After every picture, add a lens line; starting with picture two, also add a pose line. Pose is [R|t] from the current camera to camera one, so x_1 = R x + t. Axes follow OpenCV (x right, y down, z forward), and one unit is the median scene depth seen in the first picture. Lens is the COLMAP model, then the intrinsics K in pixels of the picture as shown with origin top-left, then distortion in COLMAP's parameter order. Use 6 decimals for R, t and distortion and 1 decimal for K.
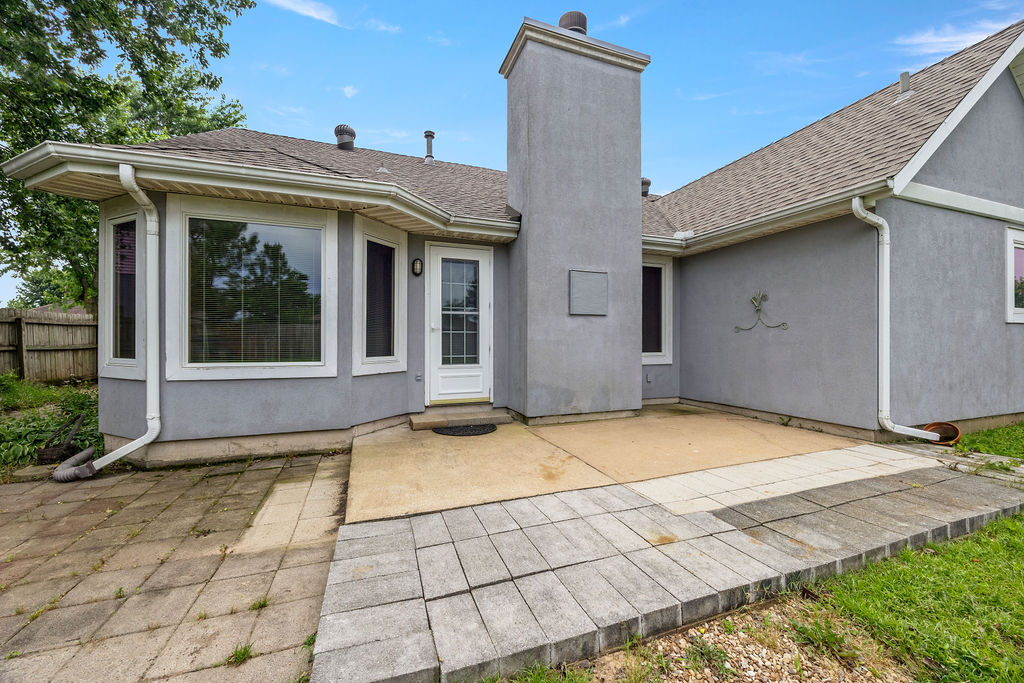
lens RADIAL K [[391.0, 0, 507.1], [0, 391.0, 341.3], [0, 0, 1]] dist [-0.006076, 0.000739]
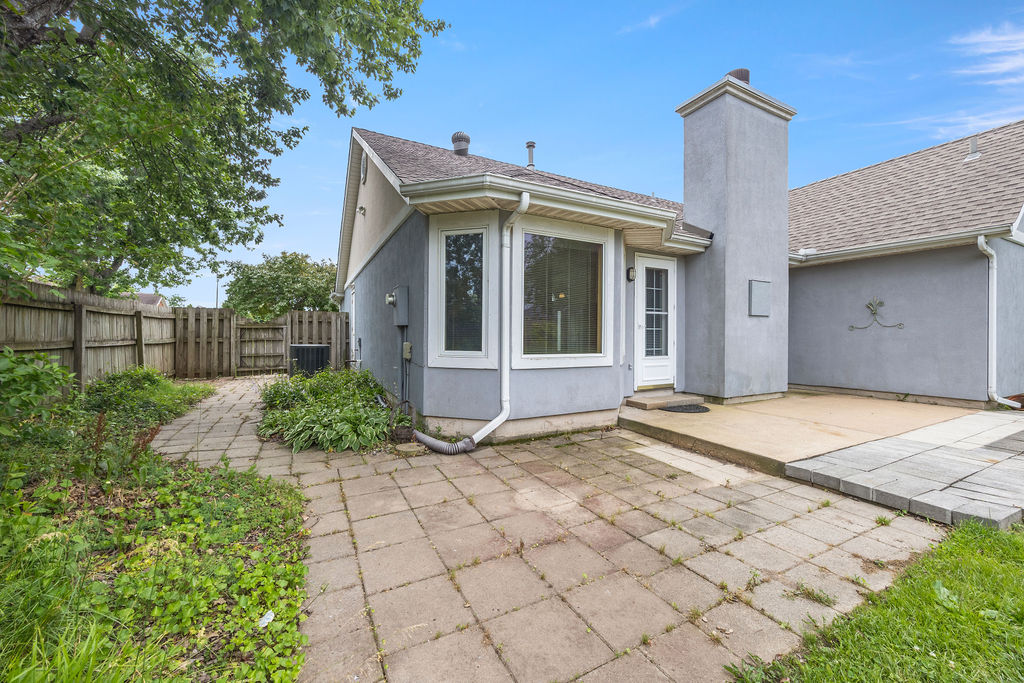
lens RADIAL K [[391.0, 0, 522.3], [0, 391.0, 338.5], [0, 0, 1]] dist [-0.006076, 0.000739]
pose [[0.991807, 0.001867, 0.127729, -0.729259], [-0.002491, 0.999986, 0.004727, 0.000603], [-0.127719, -0.005007, 0.991798, -0.143295]]
